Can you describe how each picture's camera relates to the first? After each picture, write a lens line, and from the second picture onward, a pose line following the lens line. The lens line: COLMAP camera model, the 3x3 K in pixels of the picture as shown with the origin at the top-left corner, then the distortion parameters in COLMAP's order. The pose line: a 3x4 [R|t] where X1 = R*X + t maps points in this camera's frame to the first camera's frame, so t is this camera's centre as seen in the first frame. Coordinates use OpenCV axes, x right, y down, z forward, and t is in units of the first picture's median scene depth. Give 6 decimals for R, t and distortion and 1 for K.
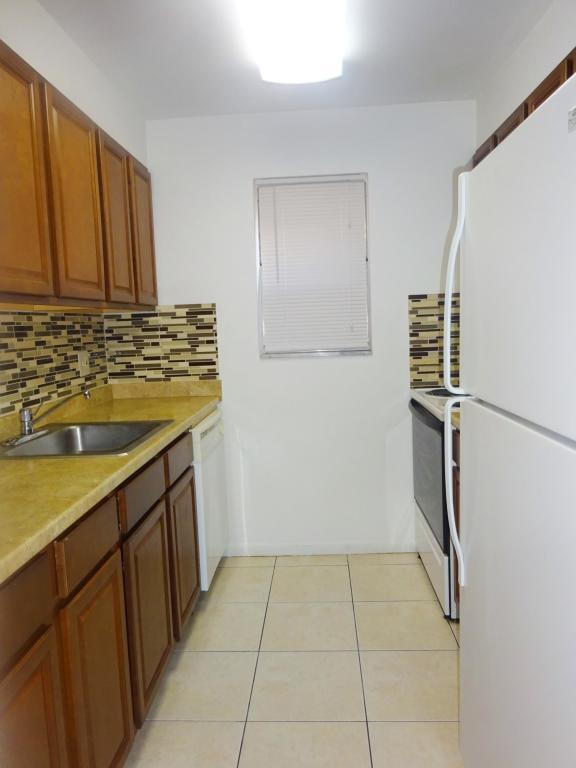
lens RADIAL K [[562.9, 0, 288.0], [0, 562.9, 384.0], [0, 0, 1]] dist [-0.003864, 0.000917]
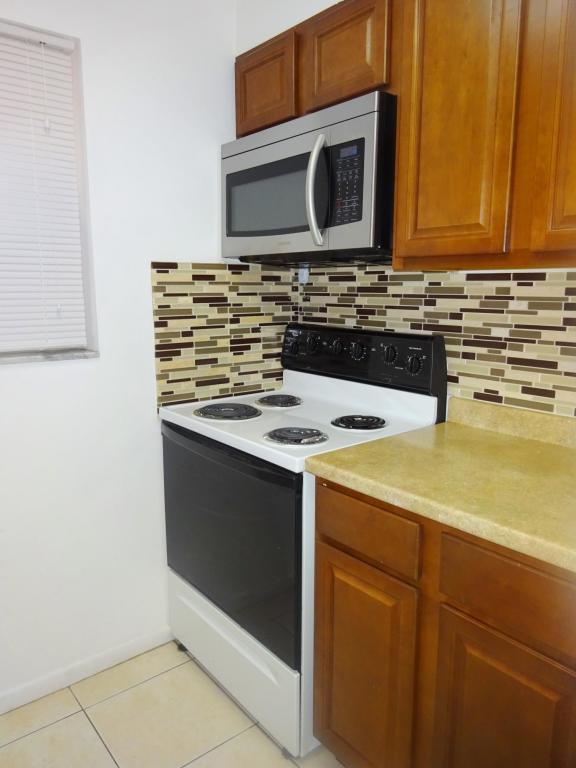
lens RADIAL K [[562.9, 0, 288.0], [0, 562.9, 384.0], [0, 0, 1]] dist [-0.003864, 0.000917]
pose [[0.742710, -0.073513, 0.665565, -0.103671], [0.039952, 0.997050, 0.065542, -0.055038], [-0.668420, -0.022088, 0.743456, 0.415753]]
